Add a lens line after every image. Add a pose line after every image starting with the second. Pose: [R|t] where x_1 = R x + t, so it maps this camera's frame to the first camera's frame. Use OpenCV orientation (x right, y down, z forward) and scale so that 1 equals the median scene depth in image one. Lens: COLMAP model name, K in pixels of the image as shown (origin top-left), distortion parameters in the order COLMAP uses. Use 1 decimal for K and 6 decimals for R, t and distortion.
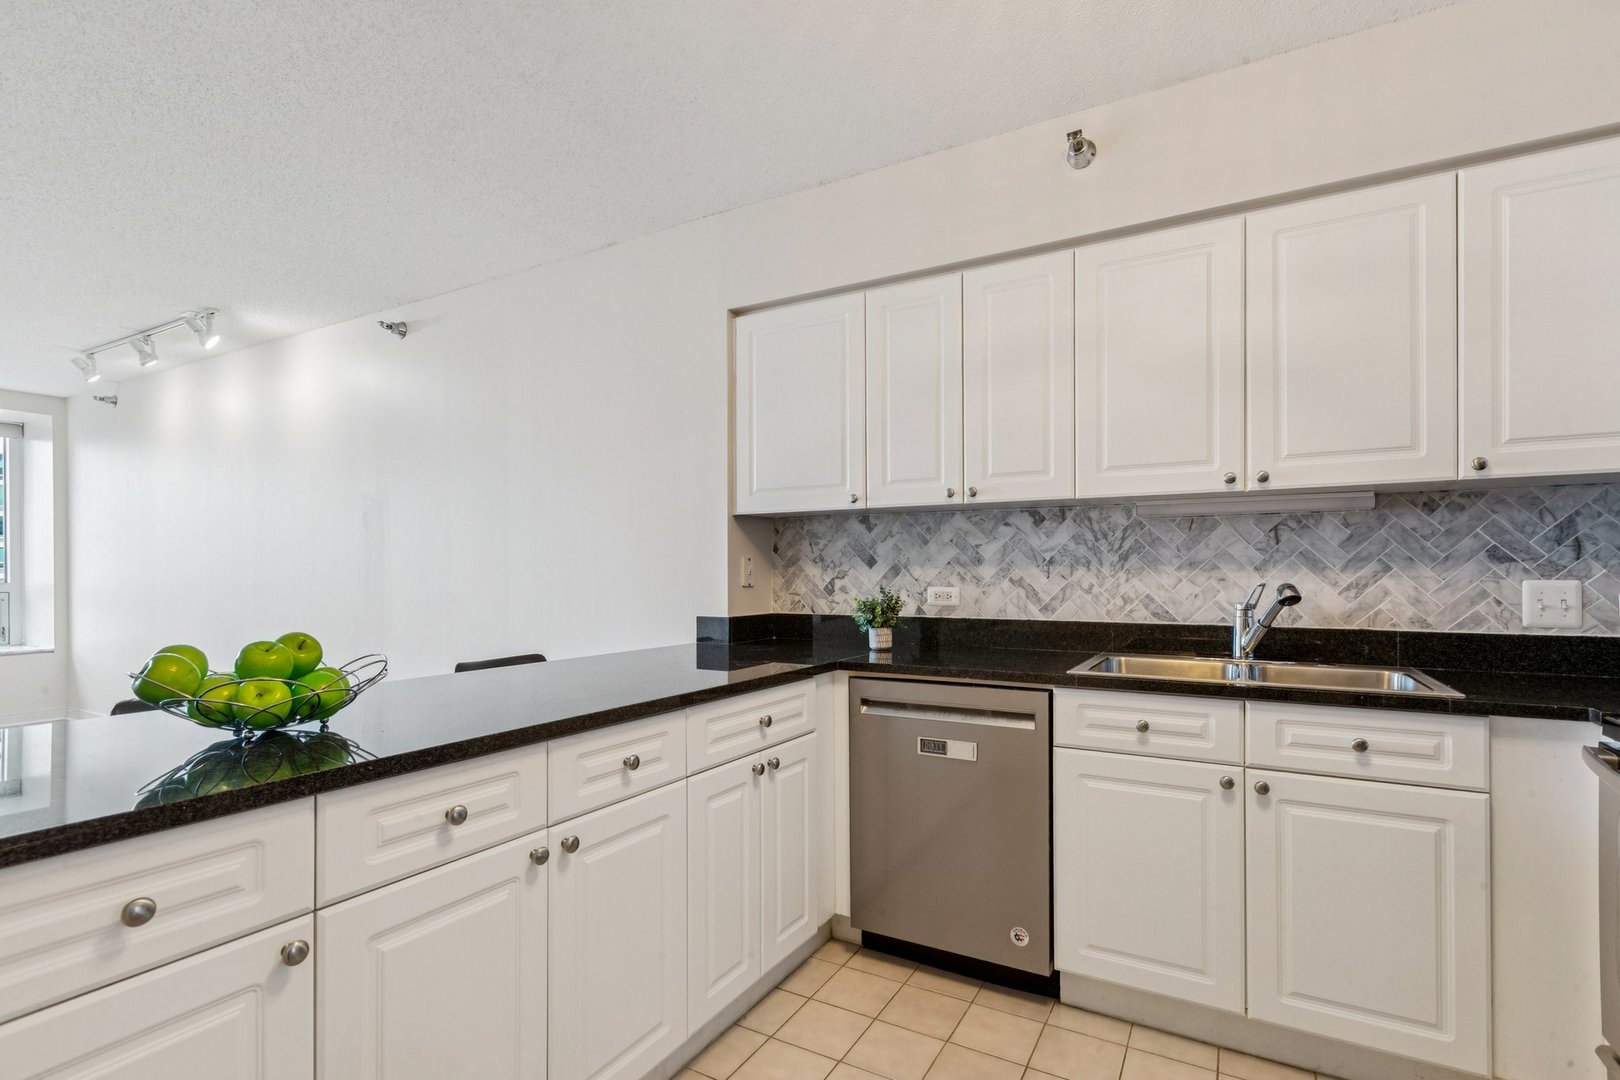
lens RADIAL K [[774.5, 0, 831.1], [0, 774.5, 570.7], [0, 0, 1]] dist [-0.000914, 0.000454]
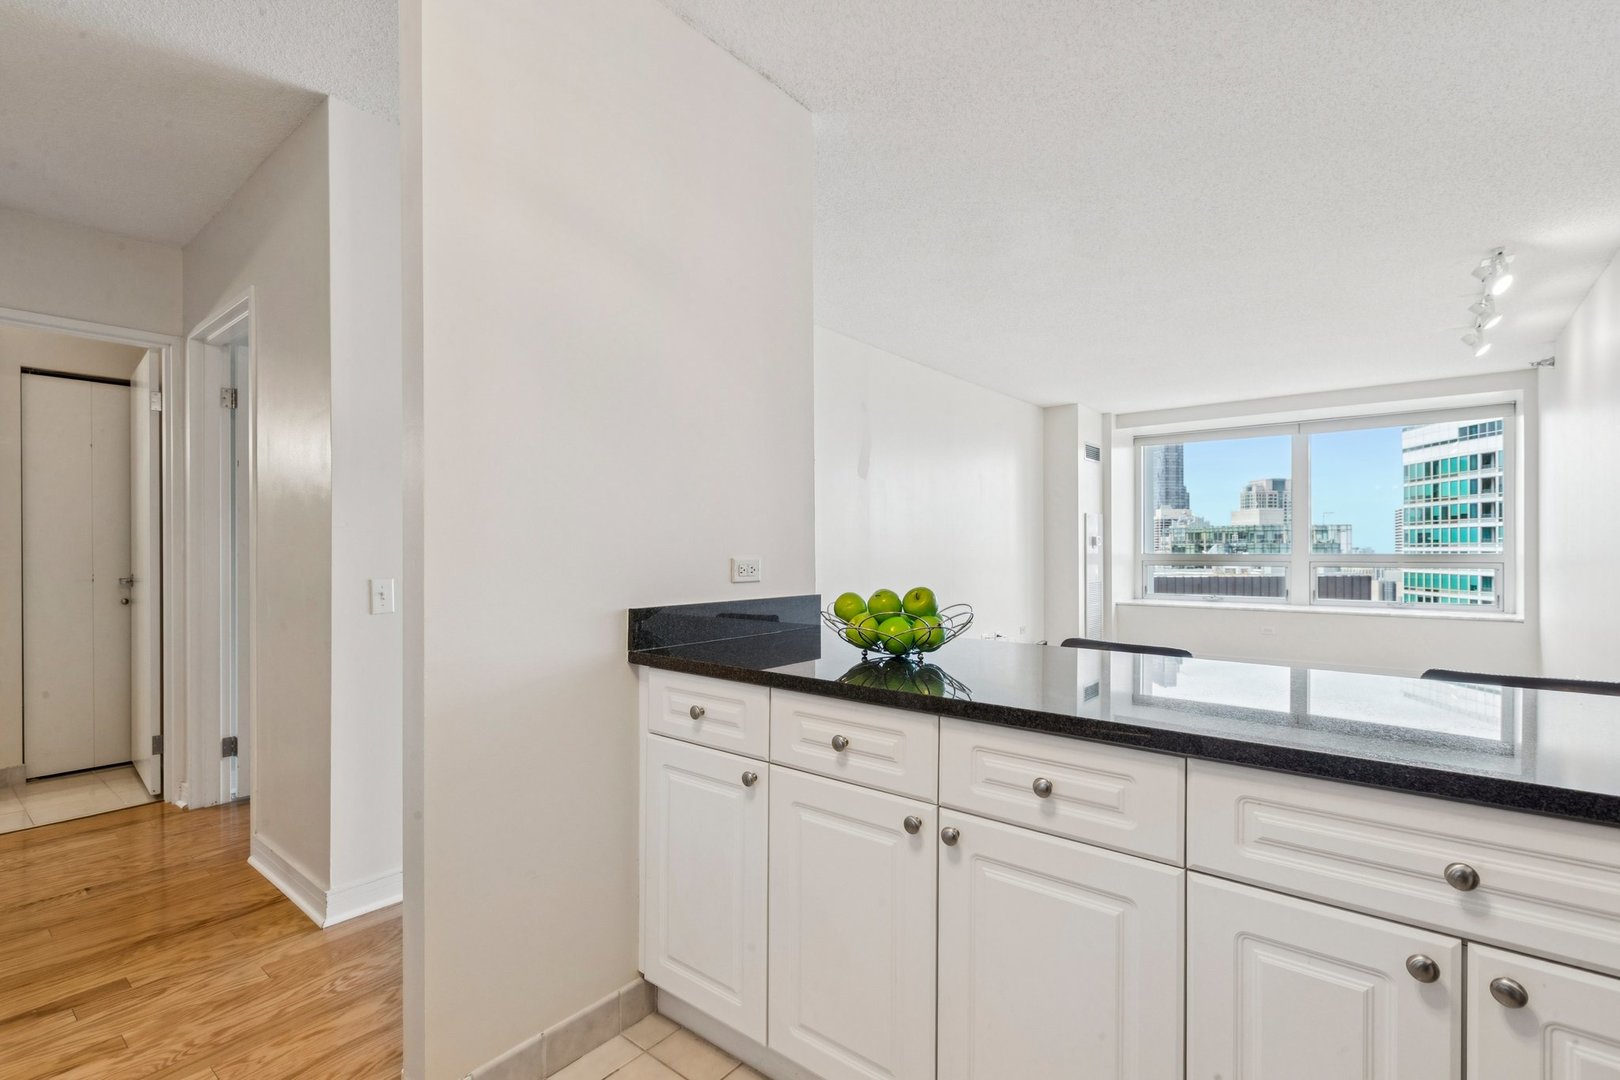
lens RADIAL K [[732.8, 0, 810.3], [0, 732.8, 543.8], [0, 0, 1]] dist [-0.000577, -0.000822]
pose [[-0.165890, 0.006757, -0.986121, 0.542508], [0.002396, 0.999976, 0.006449, 0.000289], [0.986141, -0.001293, -0.165902, 0.973057]]
